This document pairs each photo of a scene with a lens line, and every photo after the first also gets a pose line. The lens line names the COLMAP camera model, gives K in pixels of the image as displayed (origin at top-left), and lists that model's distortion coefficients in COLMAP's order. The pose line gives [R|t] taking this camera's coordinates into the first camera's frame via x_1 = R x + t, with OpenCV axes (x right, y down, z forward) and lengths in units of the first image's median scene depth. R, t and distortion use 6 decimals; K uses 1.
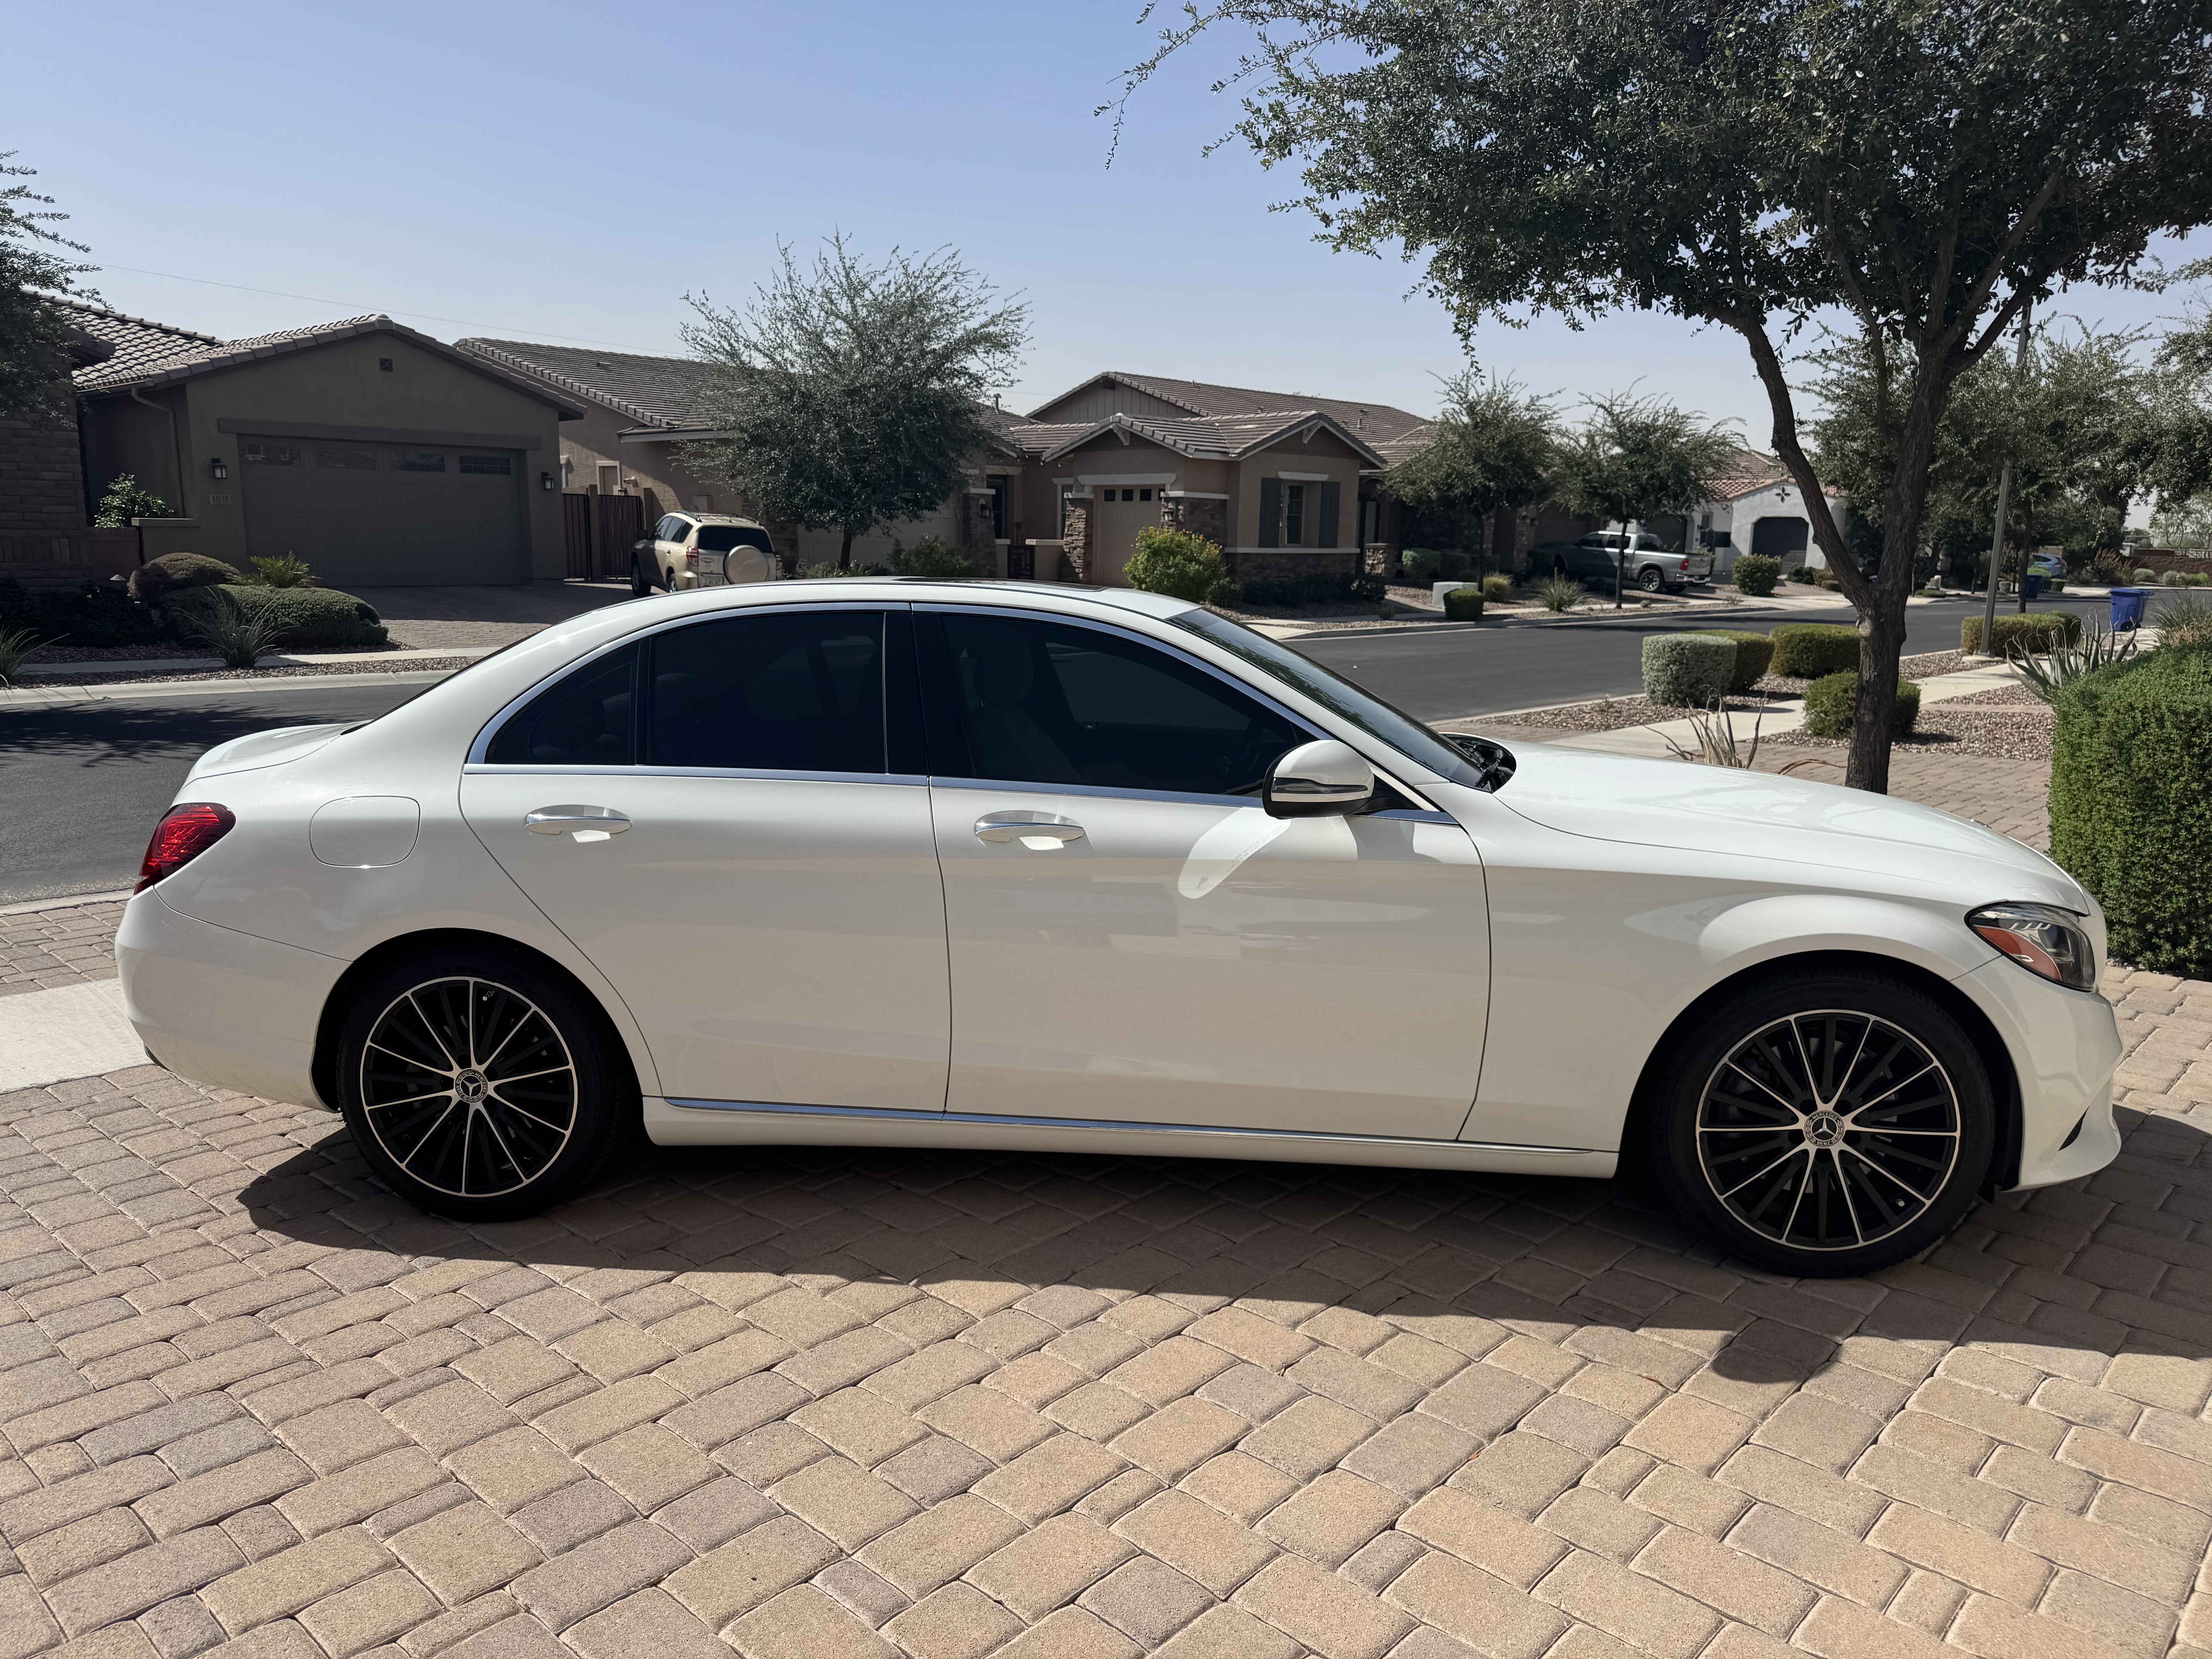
lens RADIAL K [[1558.9, 0, 1159.5], [0, 1558.9, 834.8], [0, 0, 1]] dist [0.096704, -0.135392]
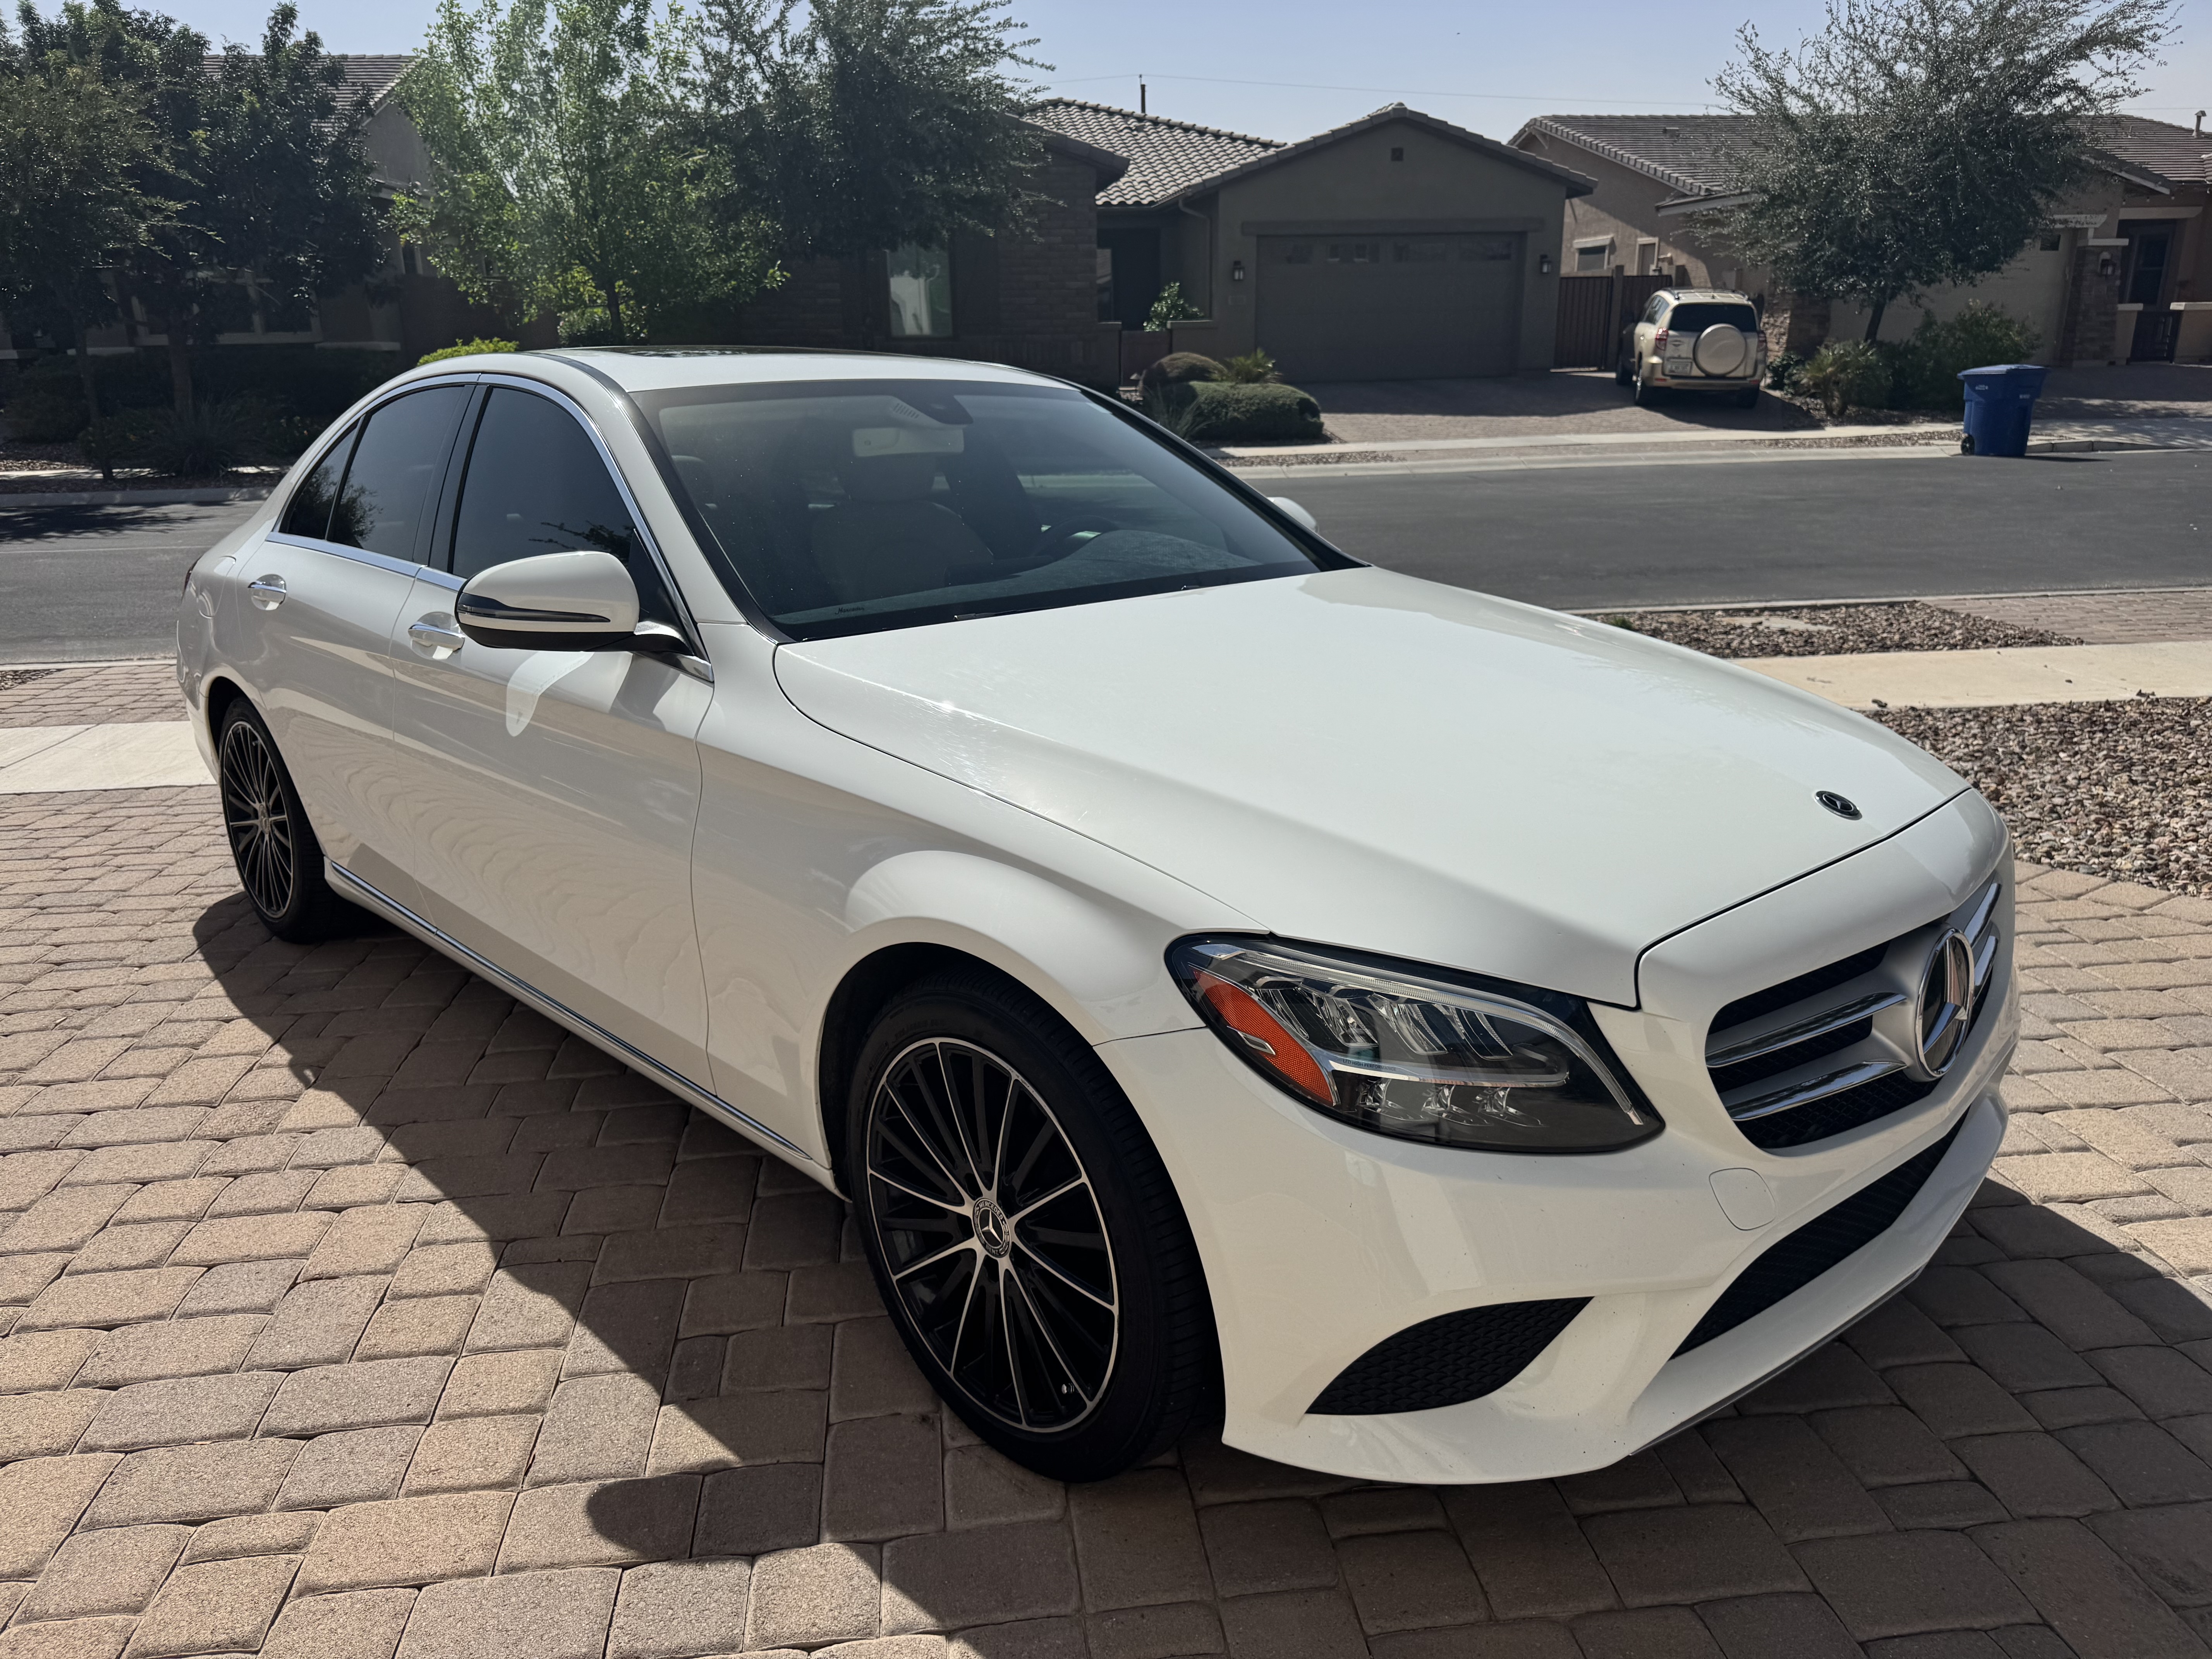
lens RADIAL K [[1579.8, 0, 1105.3], [0, 1579.8, 854.6], [0, 0, 1]] dist [0.054168, -0.067151]
pose [[0.757623, 0.174784, -0.628854, 0.119922], [-0.088926, 0.982135, 0.165840, -0.009592], [0.646606, -0.069723, 0.759631, 0.082776]]
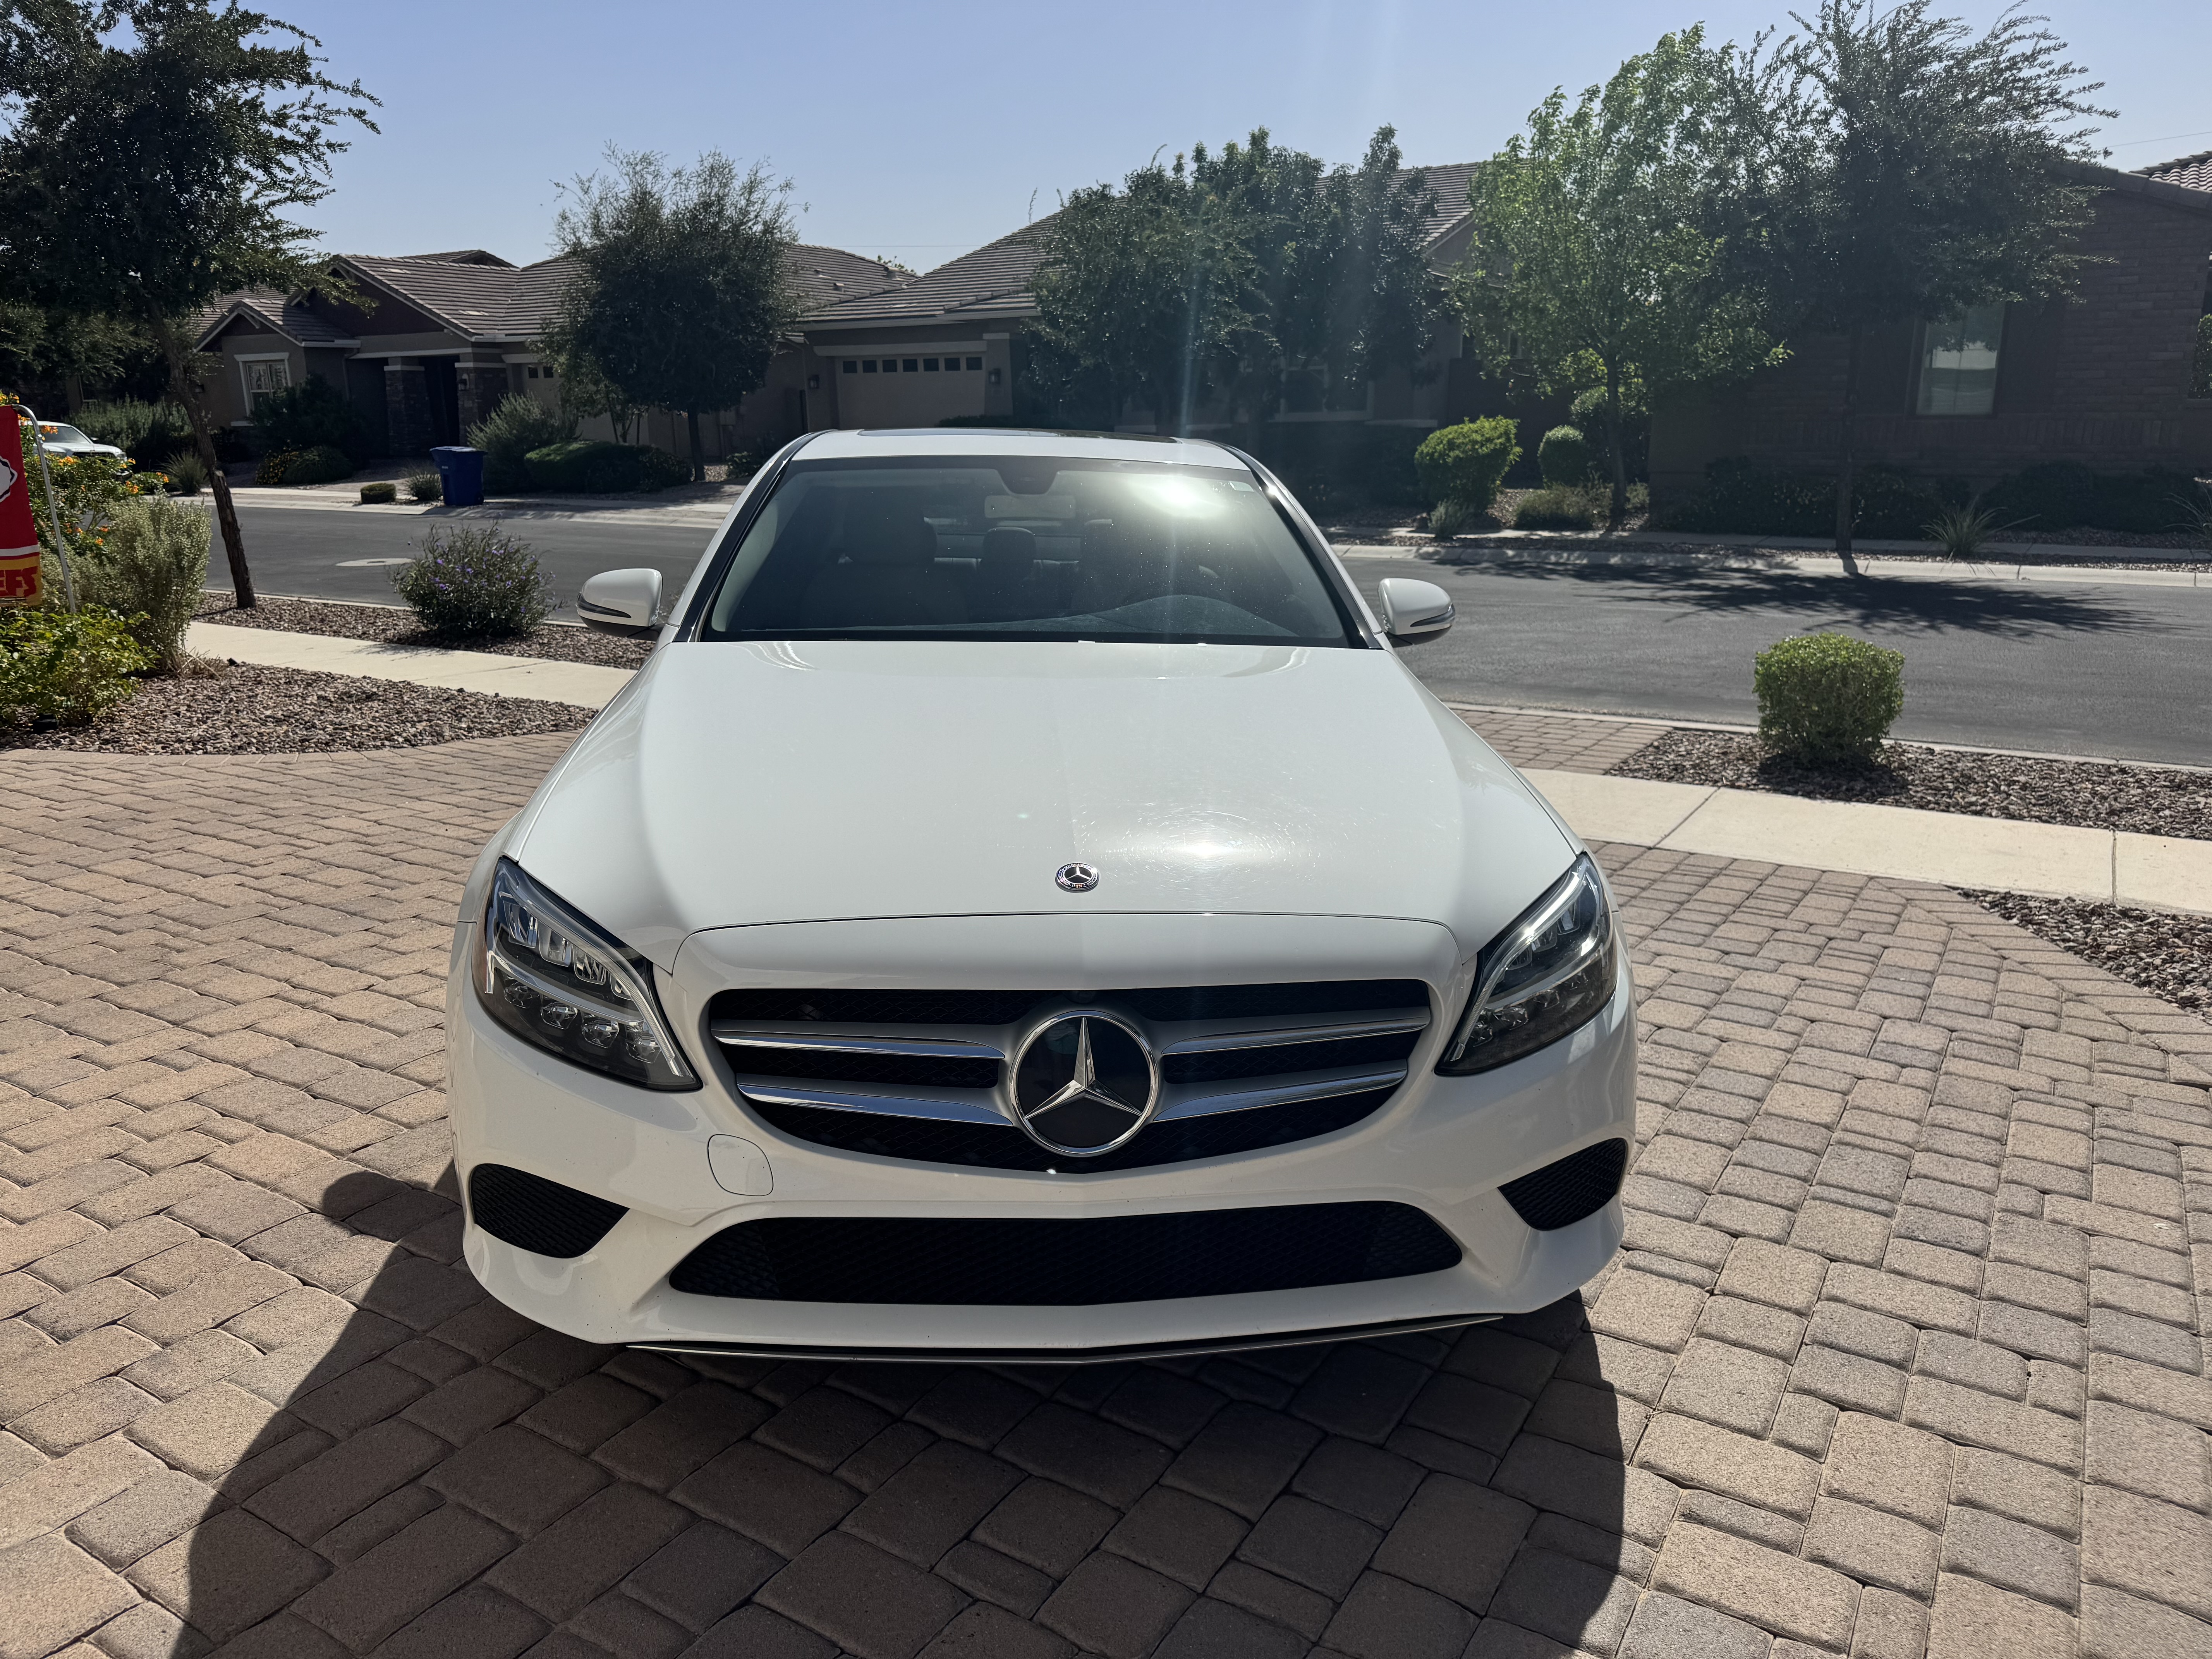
lens RADIAL K [[1579.8, 0, 1105.3], [0, 1579.8, 854.6], [0, 0, 1]] dist [0.054168, -0.067151]
pose [[0.174951, 0.239597, -0.954979, 0.184170], [-0.168284, 0.962943, 0.210765, -0.022614], [0.970089, 0.123834, 0.208789, 0.162376]]
